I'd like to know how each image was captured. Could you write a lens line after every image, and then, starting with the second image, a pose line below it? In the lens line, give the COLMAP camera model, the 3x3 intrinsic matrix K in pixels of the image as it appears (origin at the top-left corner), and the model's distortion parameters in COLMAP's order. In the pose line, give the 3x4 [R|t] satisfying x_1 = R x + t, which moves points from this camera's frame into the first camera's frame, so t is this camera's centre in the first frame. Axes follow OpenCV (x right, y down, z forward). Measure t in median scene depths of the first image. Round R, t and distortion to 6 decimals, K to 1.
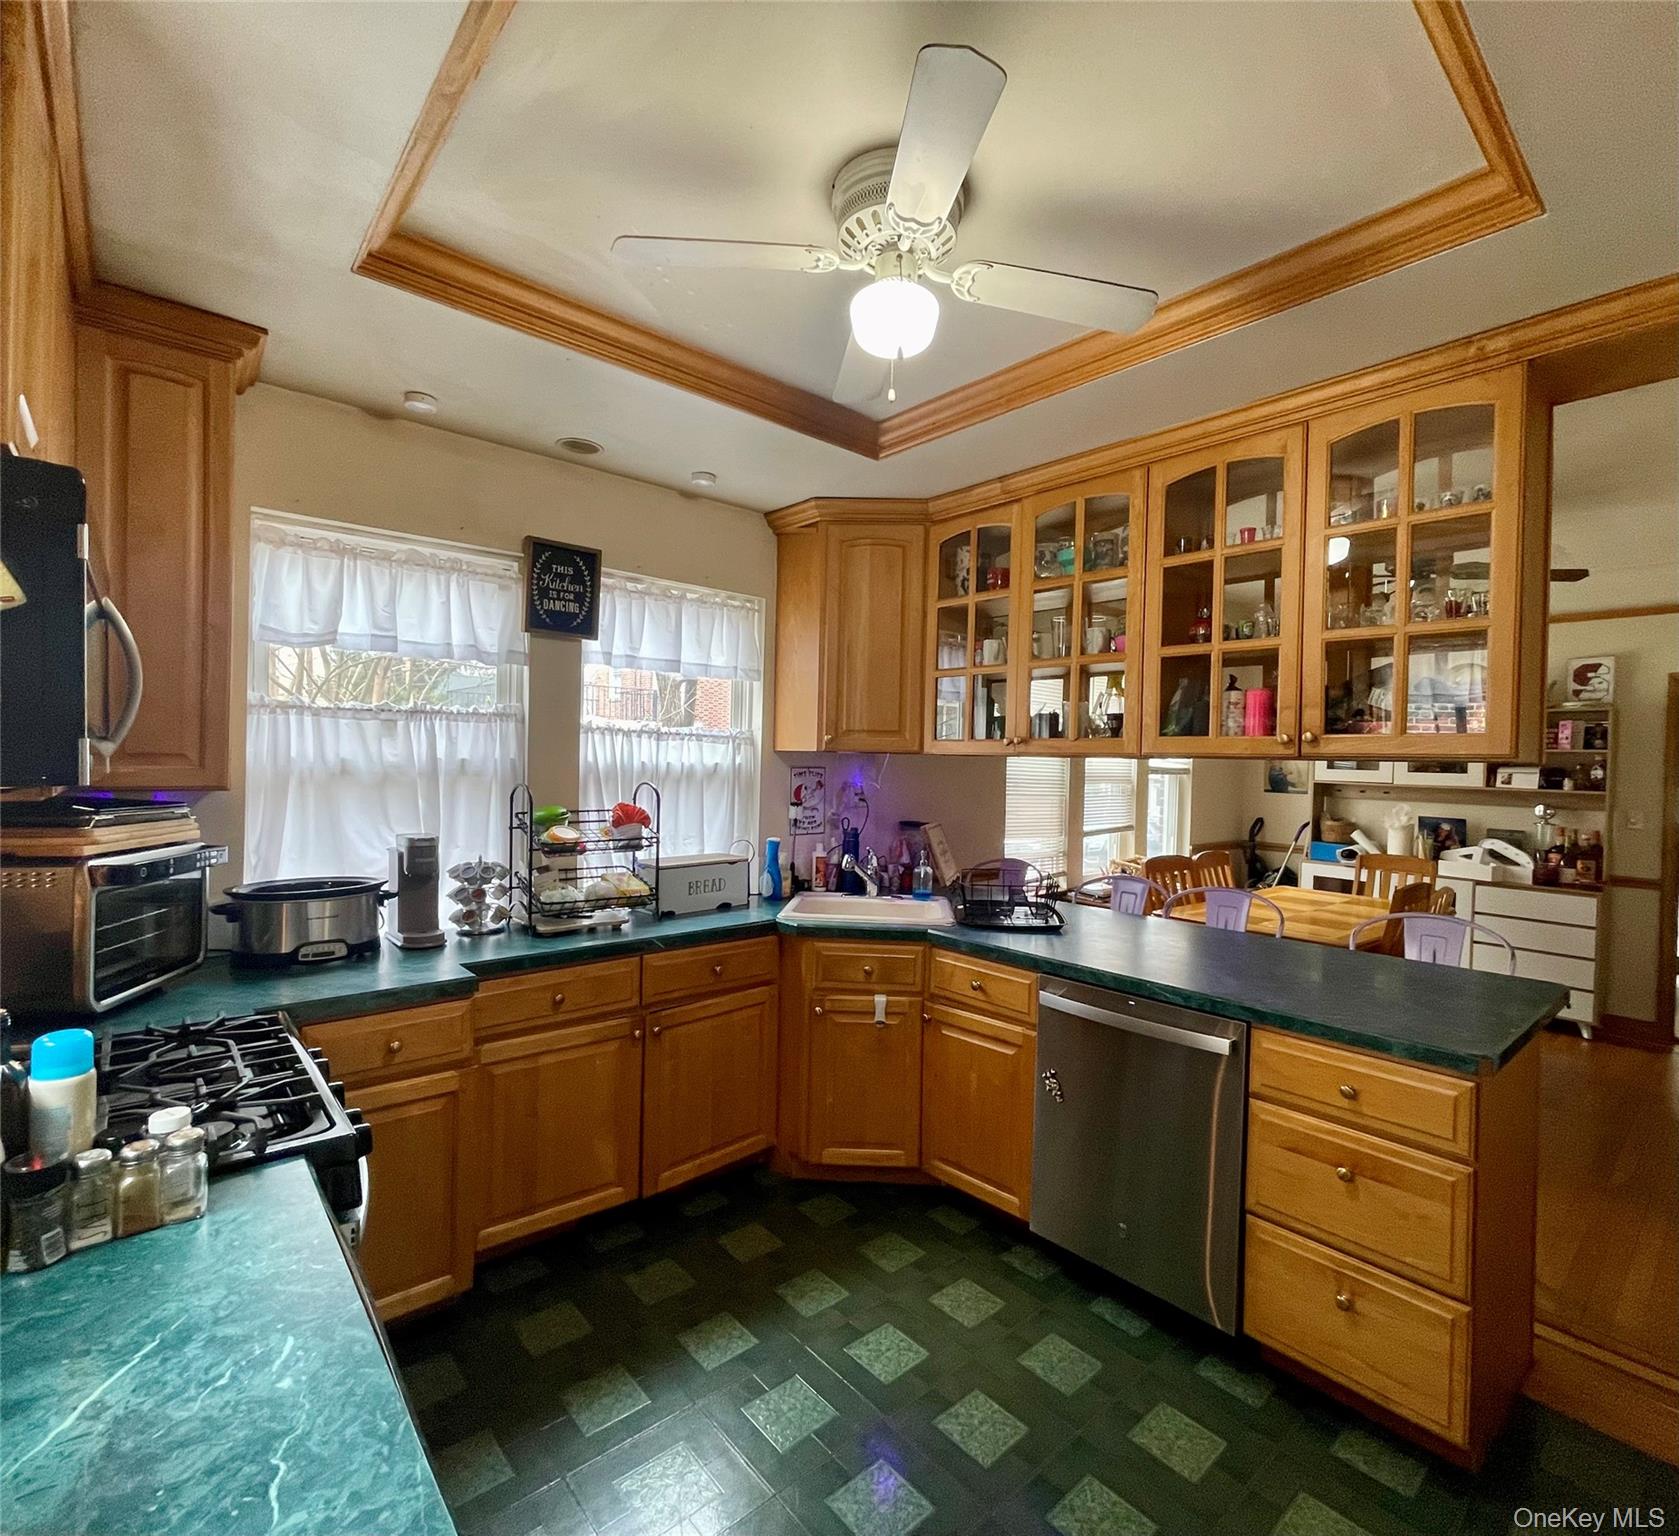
lens RADIAL K [[836.1, 0, 839.5], [0, 836.1, 768.0], [0, 0, 1]] dist [0.000040, -0.000832]
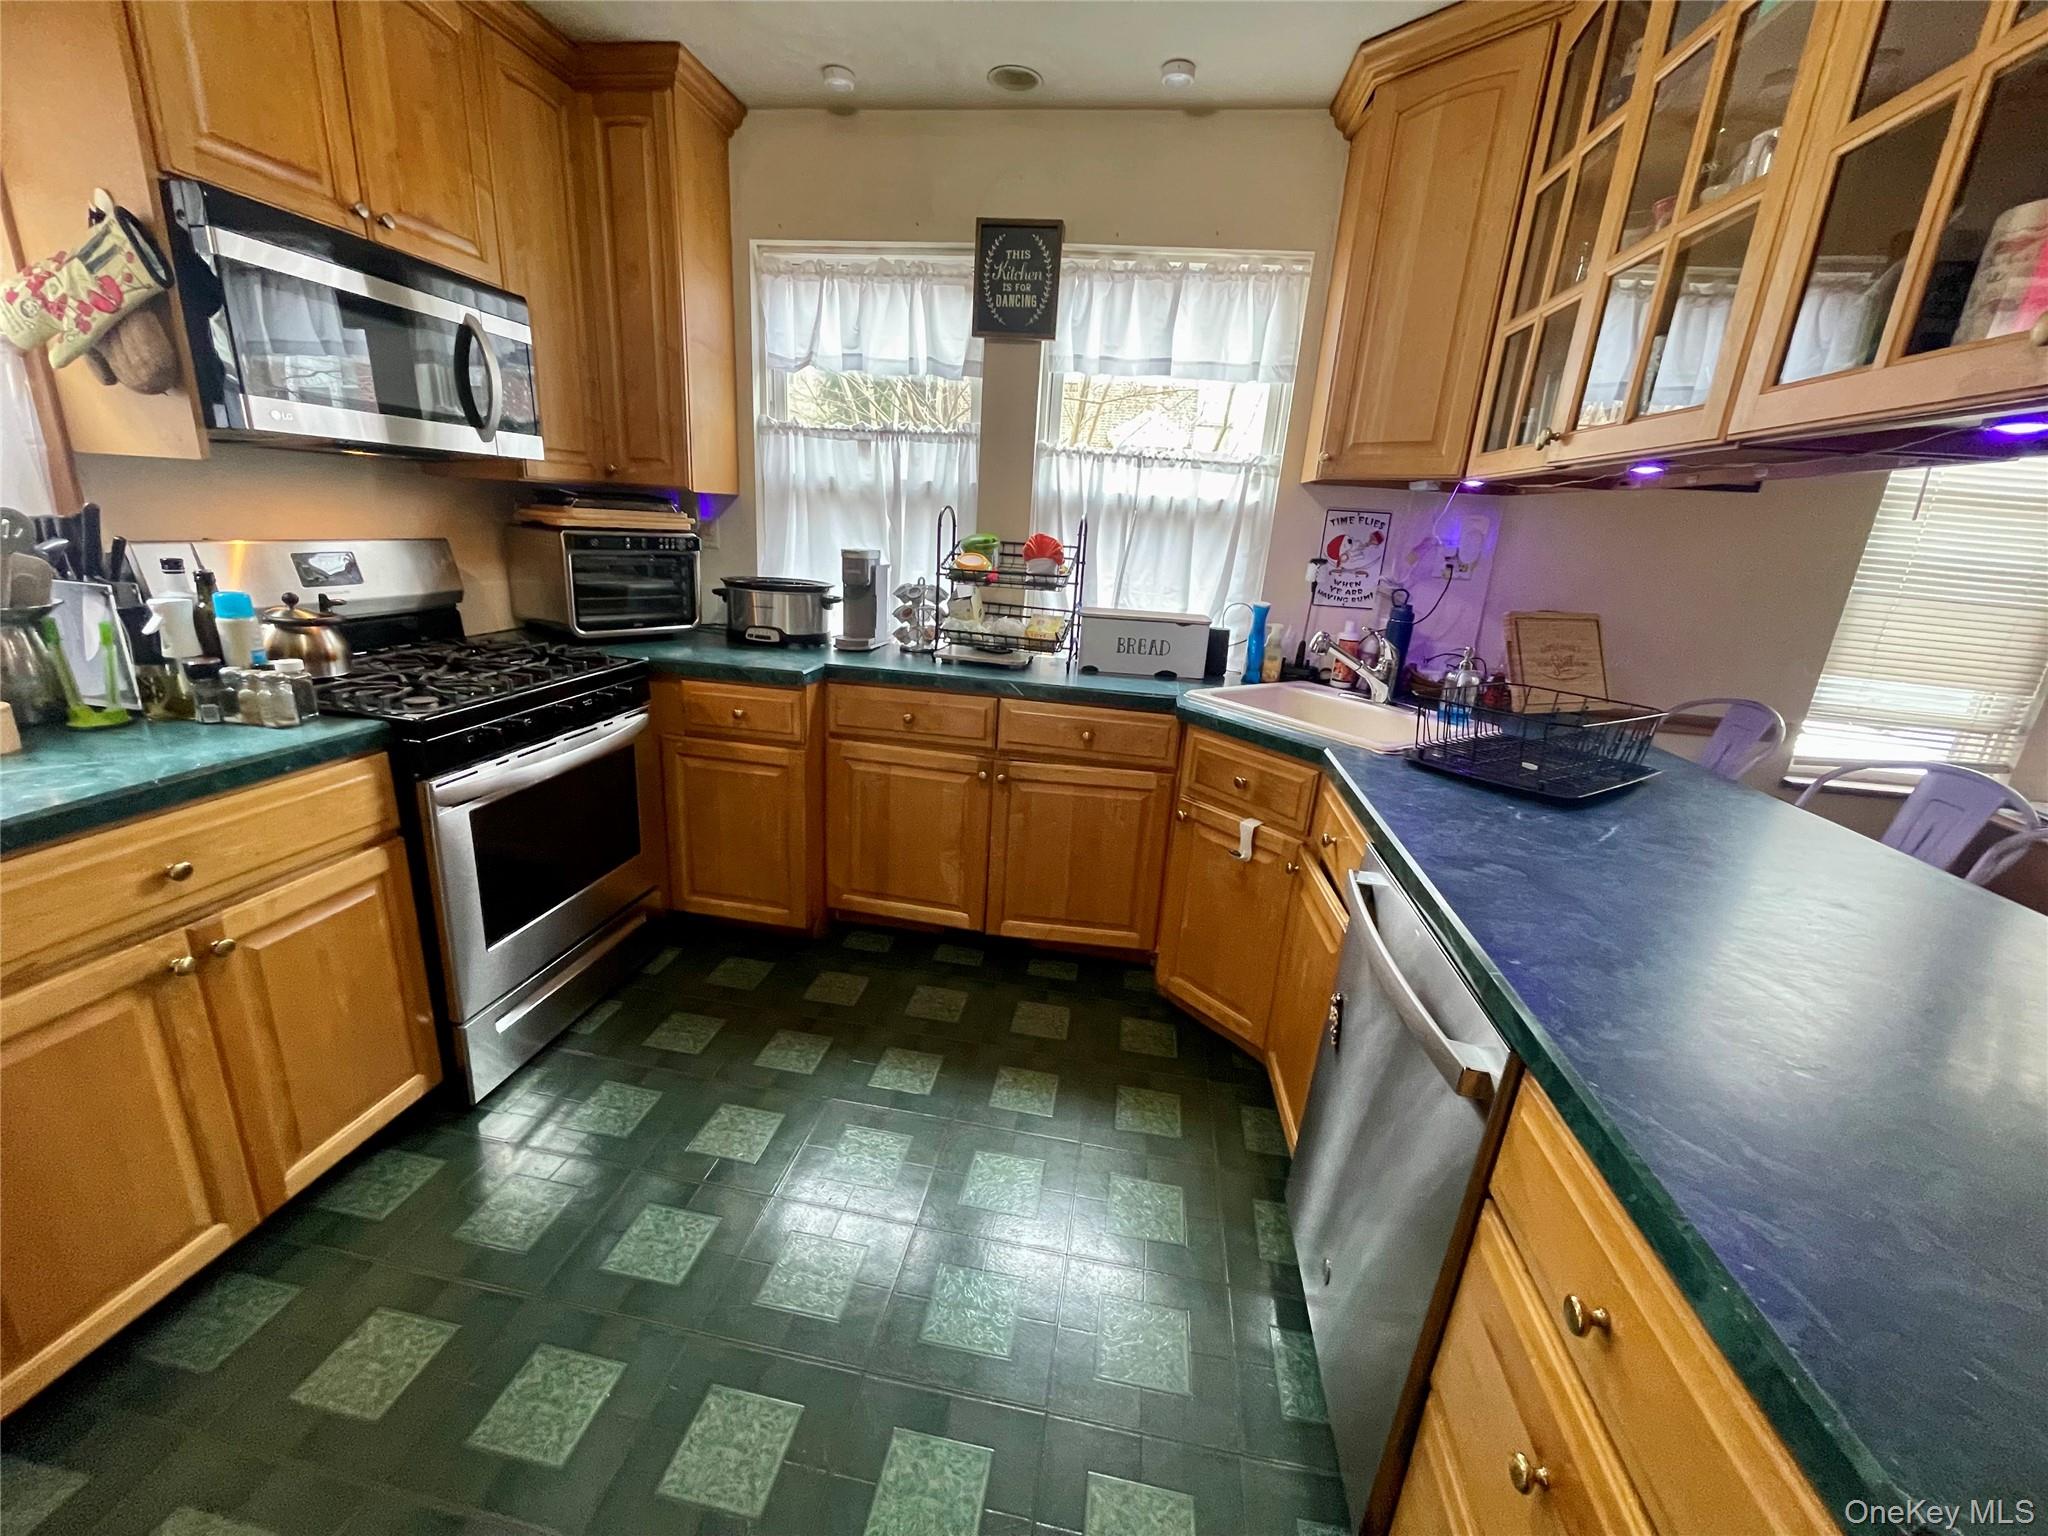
lens RADIAL K [[821.3, 0, 1024.0], [0, 821.3, 768.0], [0, 0, 1]] dist [-0.002829, 0.000056]
pose [[0.633236, 0.244114, -0.734452, 0.439858], [-0.058910, 0.961405, 0.268757, 0.048523], [0.771714, -0.126920, 0.623177, 0.409650]]
